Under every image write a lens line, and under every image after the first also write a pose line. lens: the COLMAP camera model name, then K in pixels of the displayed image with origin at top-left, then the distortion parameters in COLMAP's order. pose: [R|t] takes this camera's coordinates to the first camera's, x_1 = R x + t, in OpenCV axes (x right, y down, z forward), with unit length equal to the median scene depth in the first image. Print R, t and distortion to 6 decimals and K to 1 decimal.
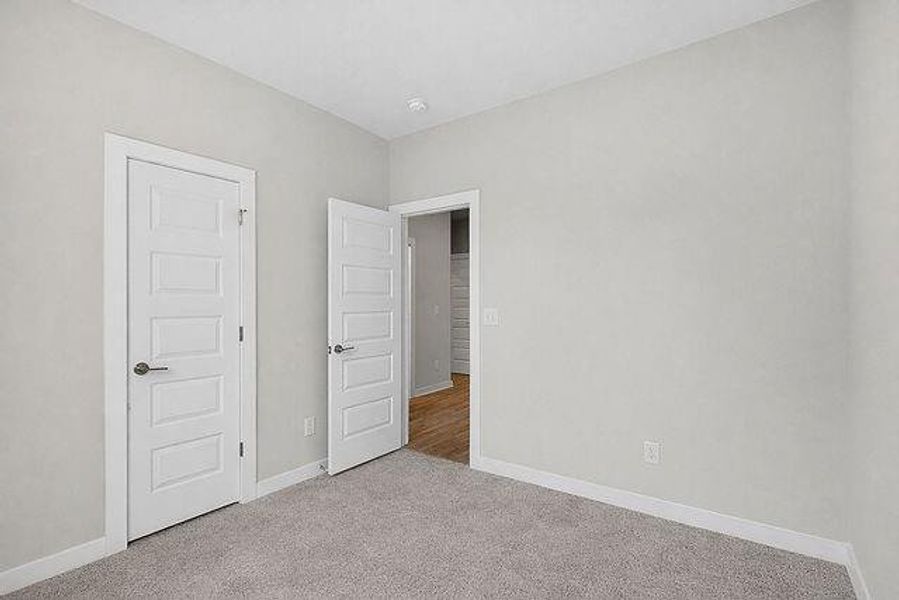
lens RADIAL K [[431.1, 0, 448.9], [0, 431.1, 301.4], [0, 0, 1]] dist [-0.003058, -0.001611]
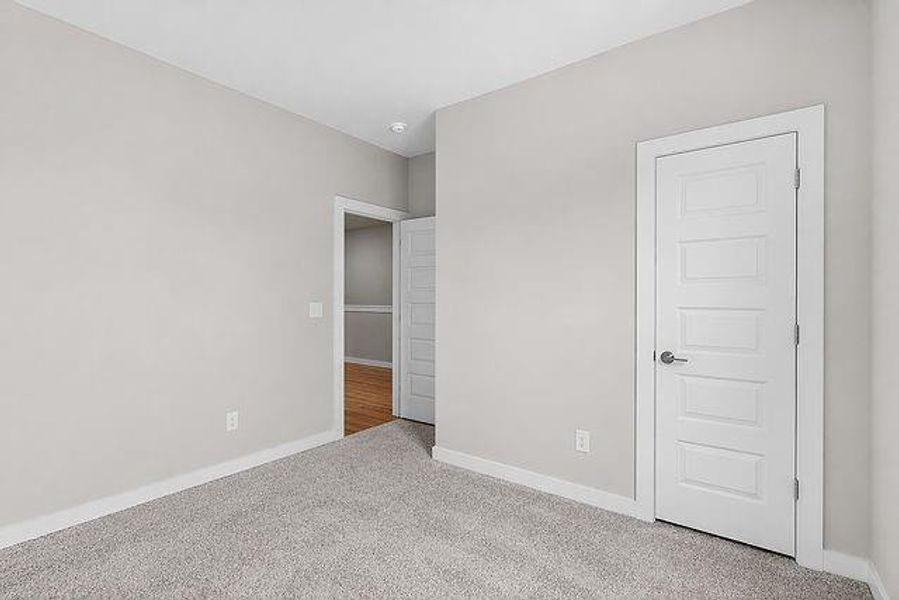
lens RADIAL K [[431.1, 0, 448.9], [0, 431.1, 301.4], [0, 0, 1]] dist [-0.003058, -0.001611]
pose [[-0.039925, 0.000557, -0.999203, 0.345696], [0.014757, 0.999891, -0.000032, 0.012602], [0.999094, -0.014746, -0.039929, 0.540761]]
